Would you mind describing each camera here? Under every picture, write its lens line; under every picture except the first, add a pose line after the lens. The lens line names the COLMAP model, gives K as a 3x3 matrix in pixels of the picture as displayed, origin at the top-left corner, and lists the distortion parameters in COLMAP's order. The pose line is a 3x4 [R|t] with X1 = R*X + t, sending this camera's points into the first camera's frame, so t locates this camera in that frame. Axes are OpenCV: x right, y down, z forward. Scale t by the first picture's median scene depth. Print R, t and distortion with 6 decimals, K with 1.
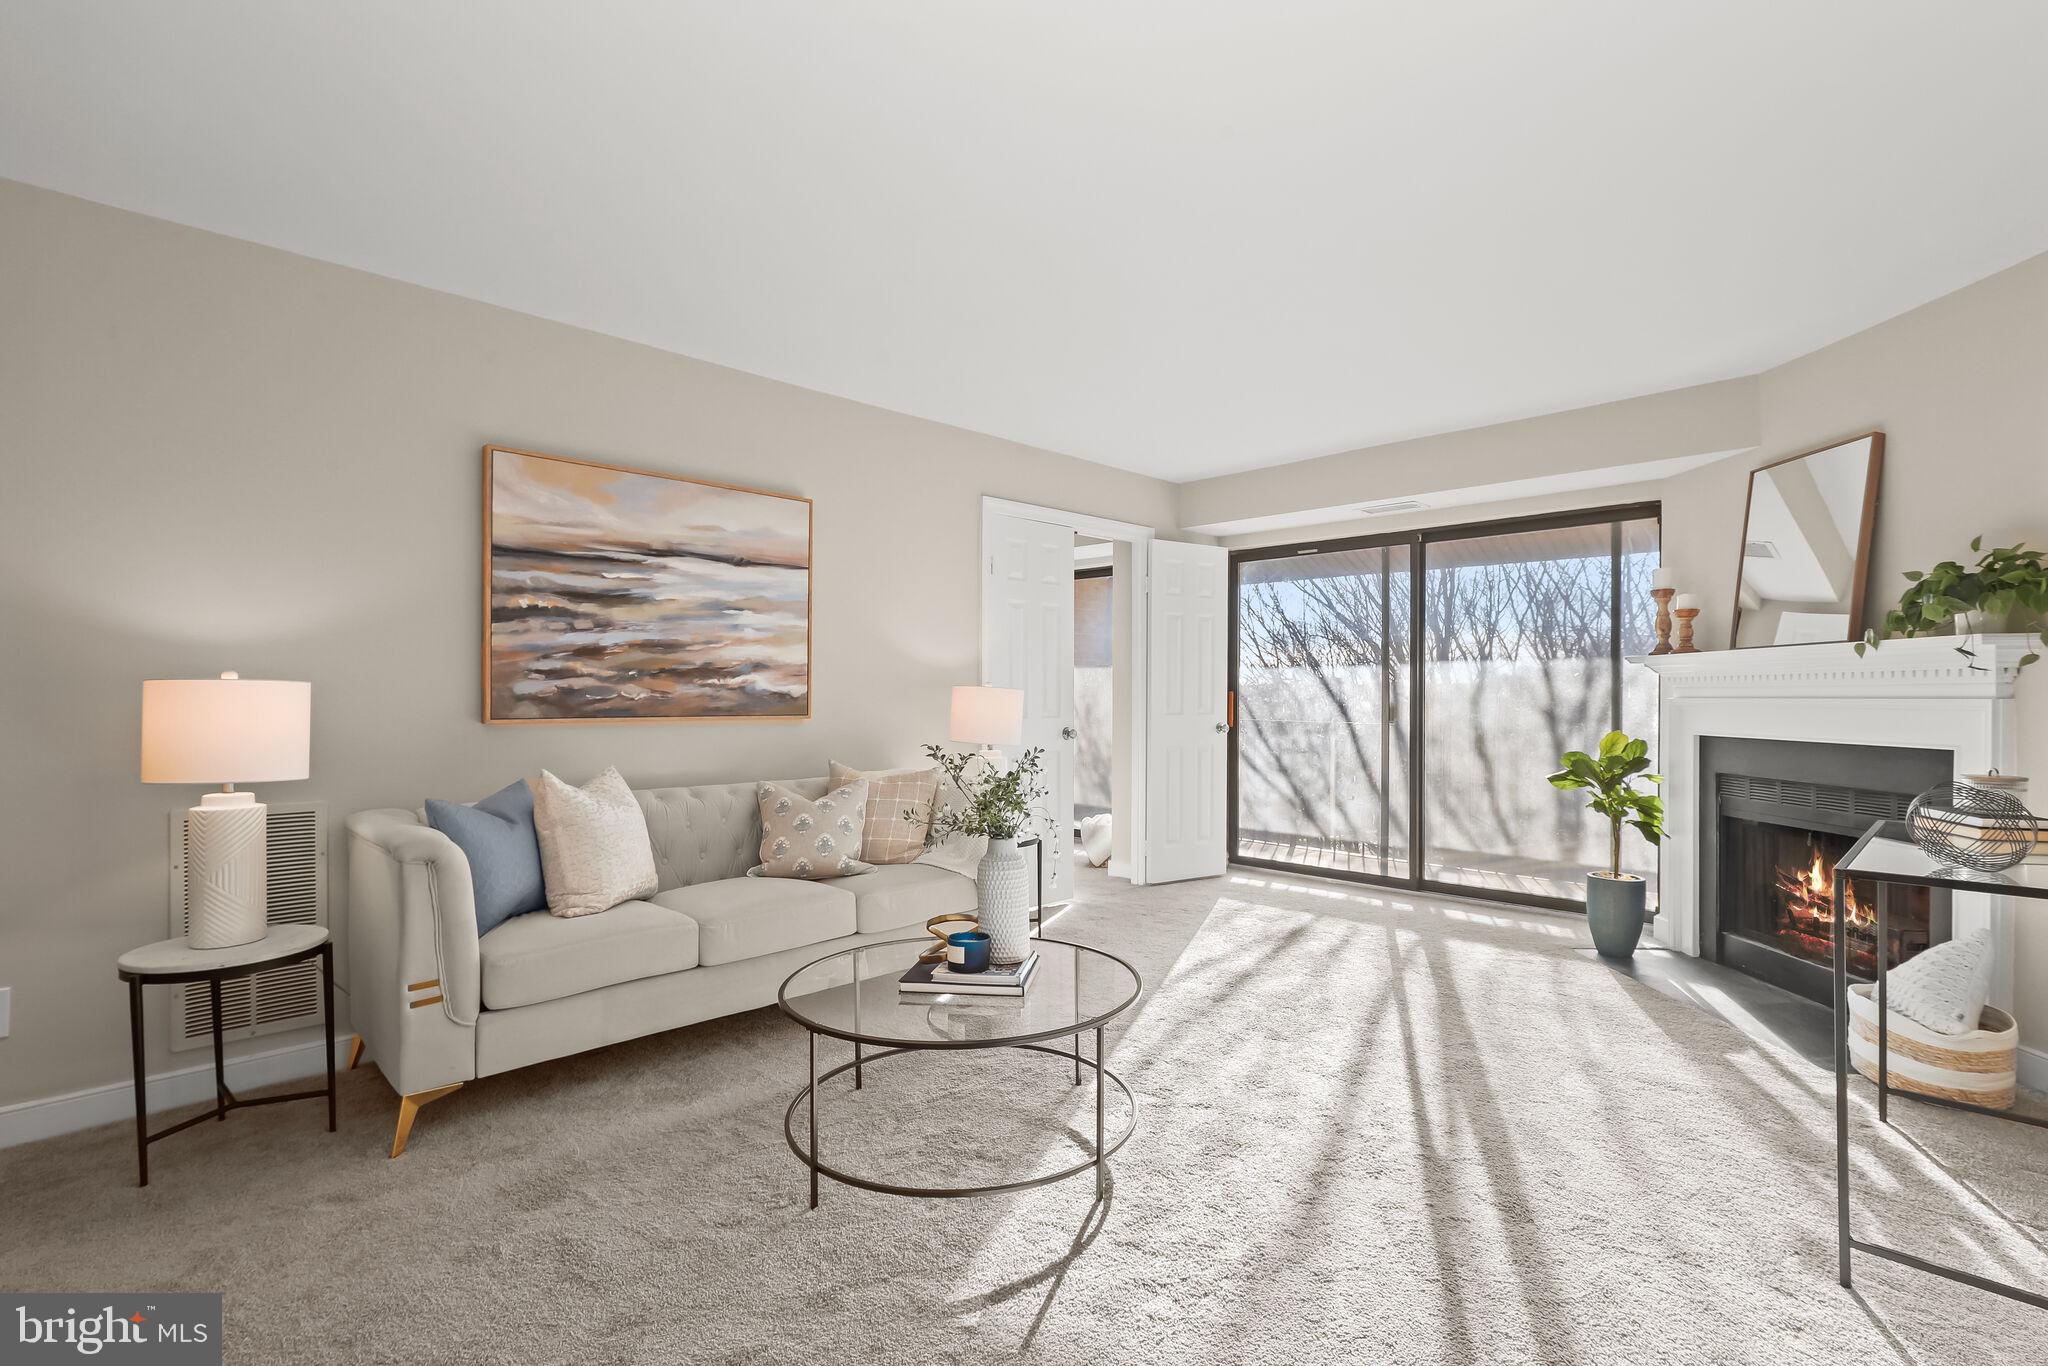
lens RADIAL K [[943.9, 0, 1029.9], [0, 943.9, 698.2], [0, 0, 1]] dist [0.004041, -0.000028]
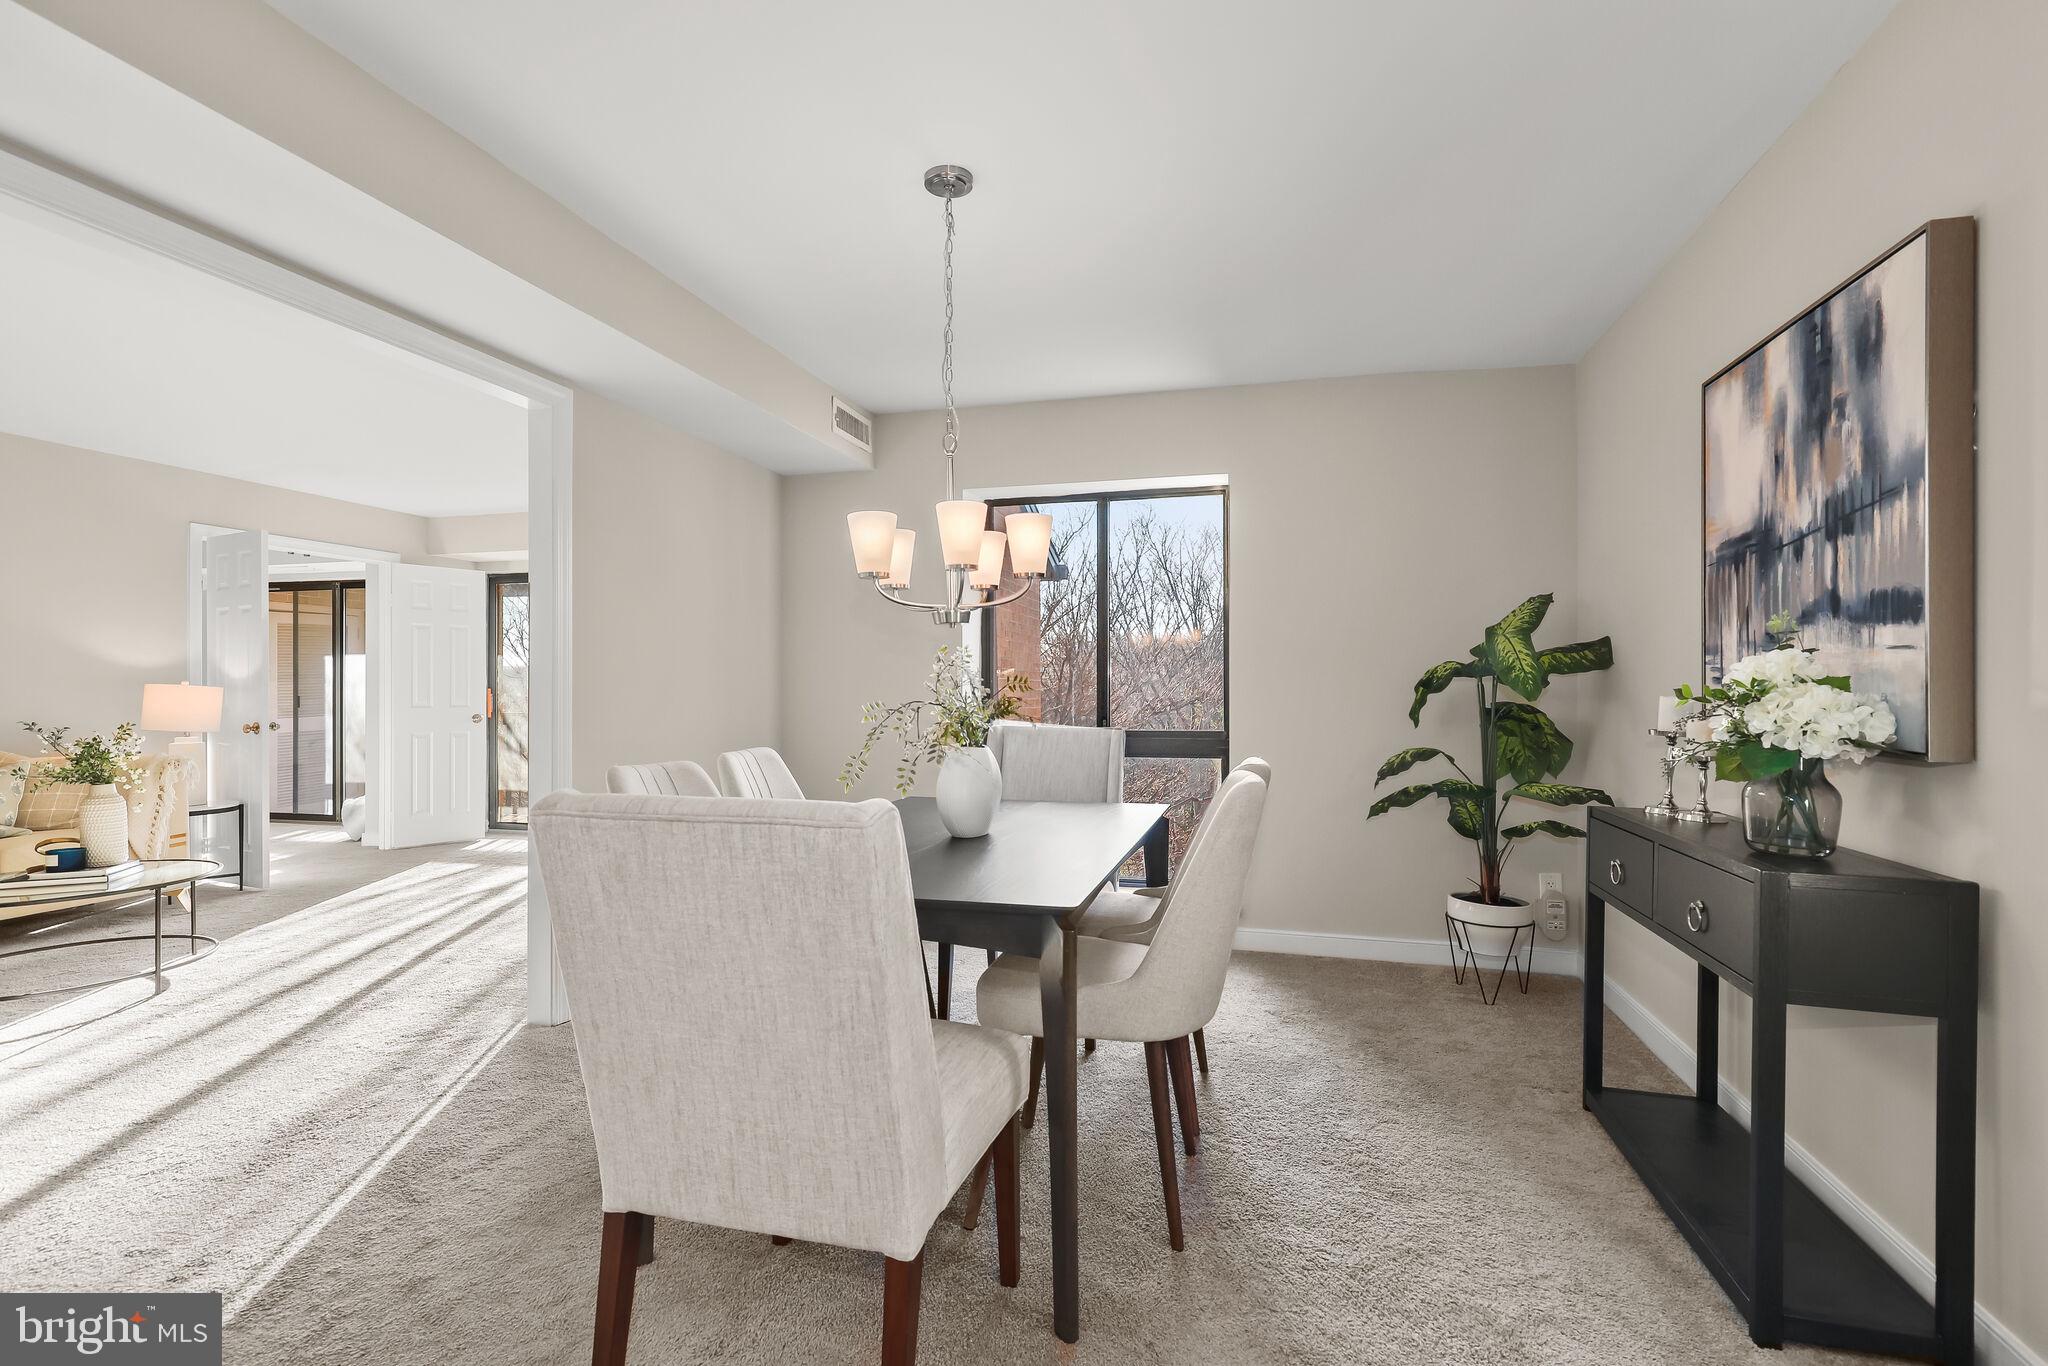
lens RADIAL K [[943.9, 0, 1029.9], [0, 943.9, 698.2], [0, 0, 1]] dist [0.004041, -0.000028]
pose [[0.858168, -0.011055, 0.513250, 0.427066], [0.011074, 0.999934, 0.003023, 0.022516], [-0.513249, 0.003089, 0.858234, -0.958859]]
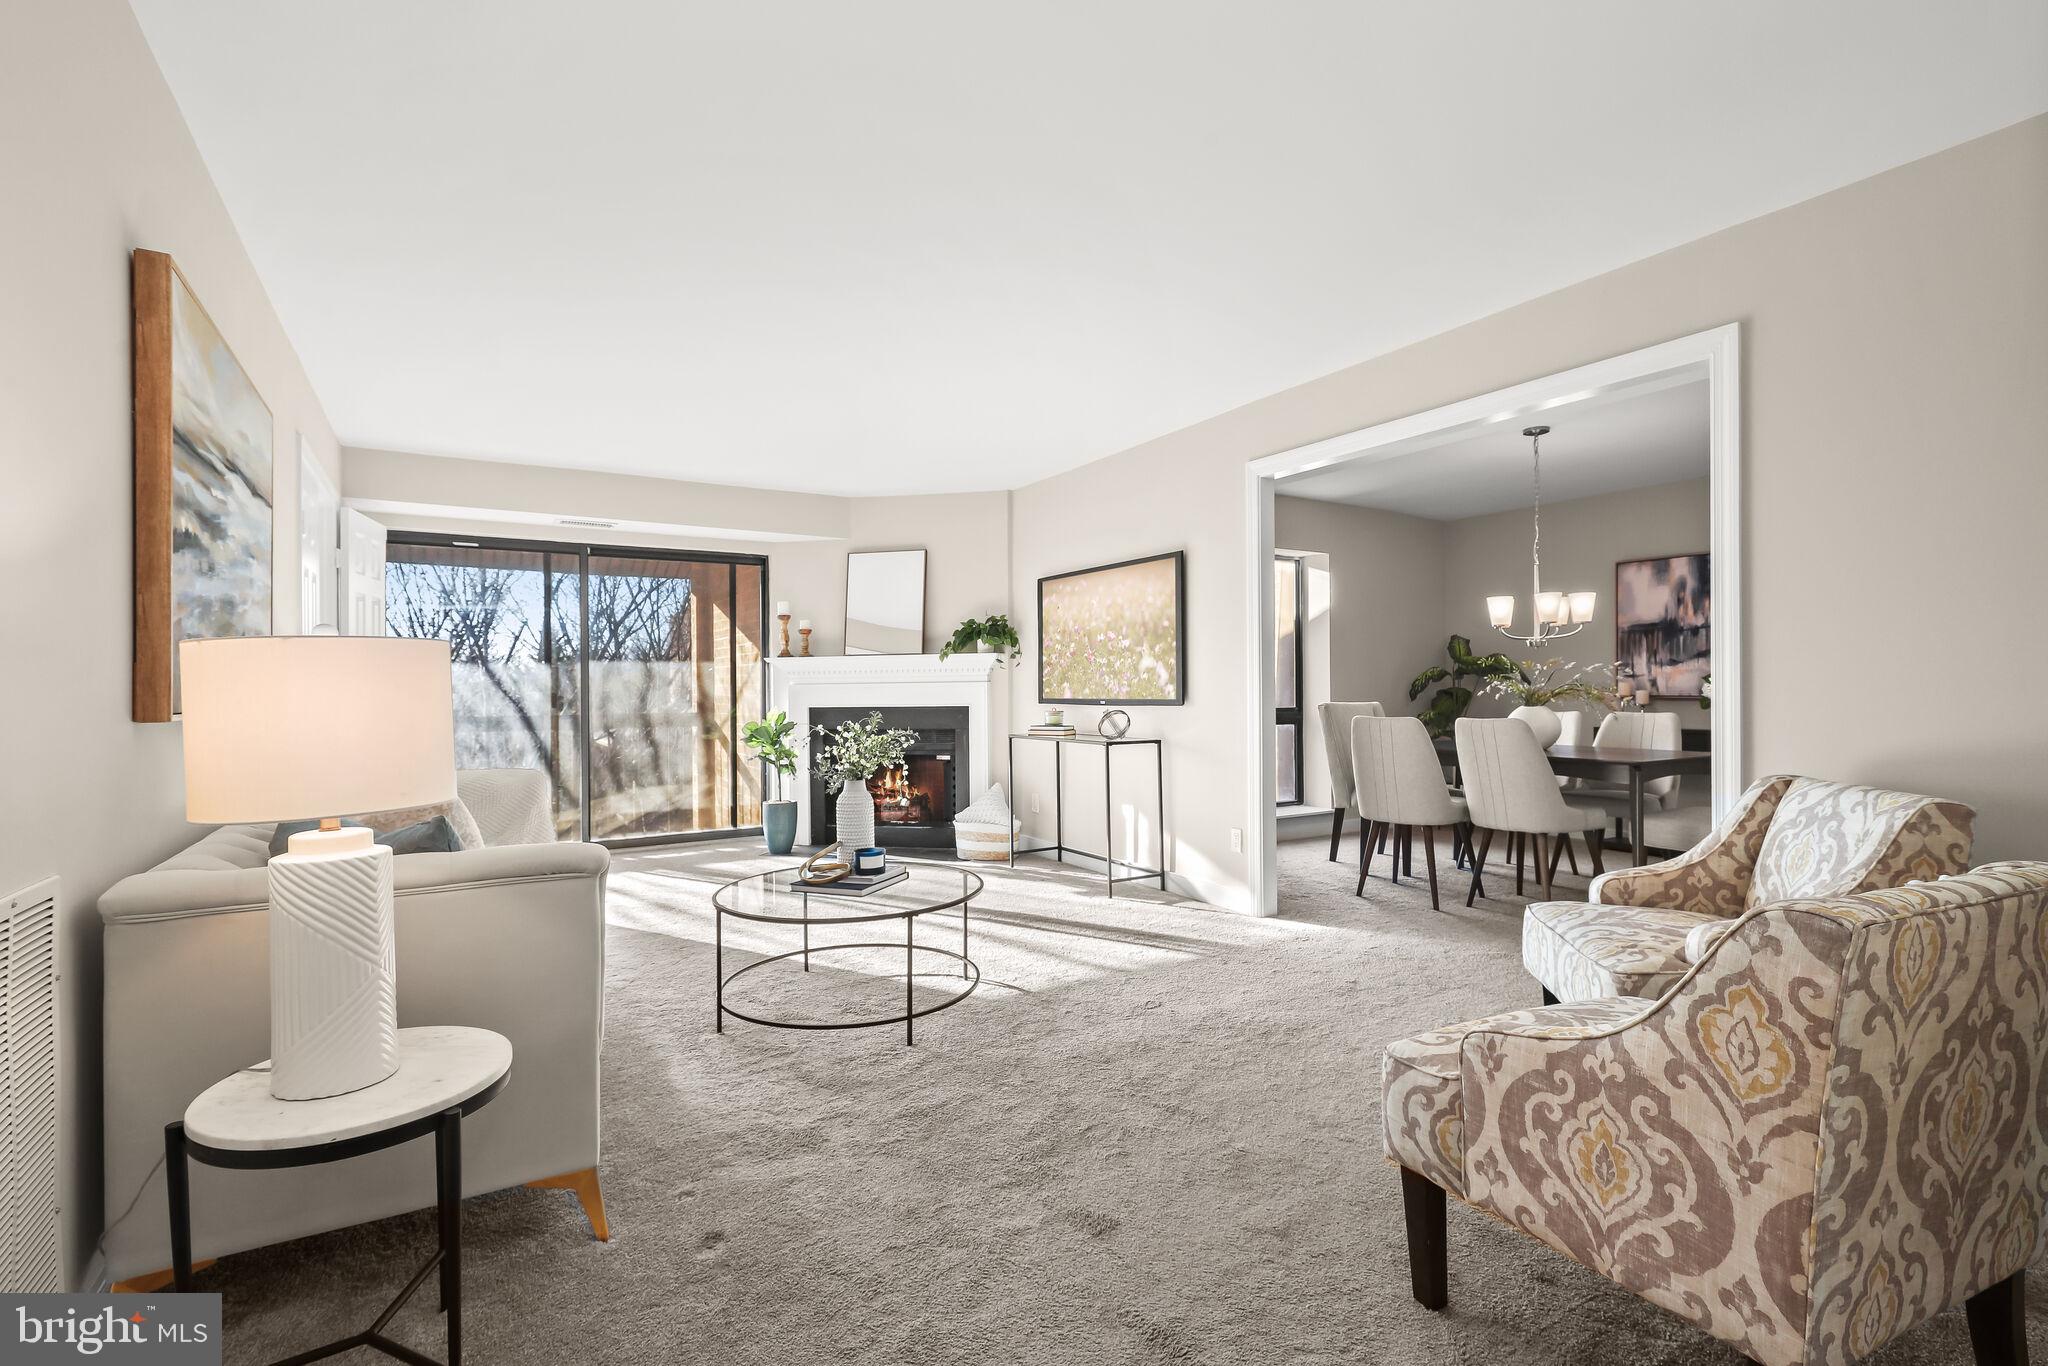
lens RADIAL K [[943.9, 0, 1029.9], [0, 943.9, 698.2], [0, 0, 1]] dist [0.004041, -0.000028]
pose [[0.223987, -0.014585, 0.974483, -1.201754], [0.017158, 0.999792, 0.011020, 0.017876], [-0.974441, 0.014252, 0.224191, 0.414122]]
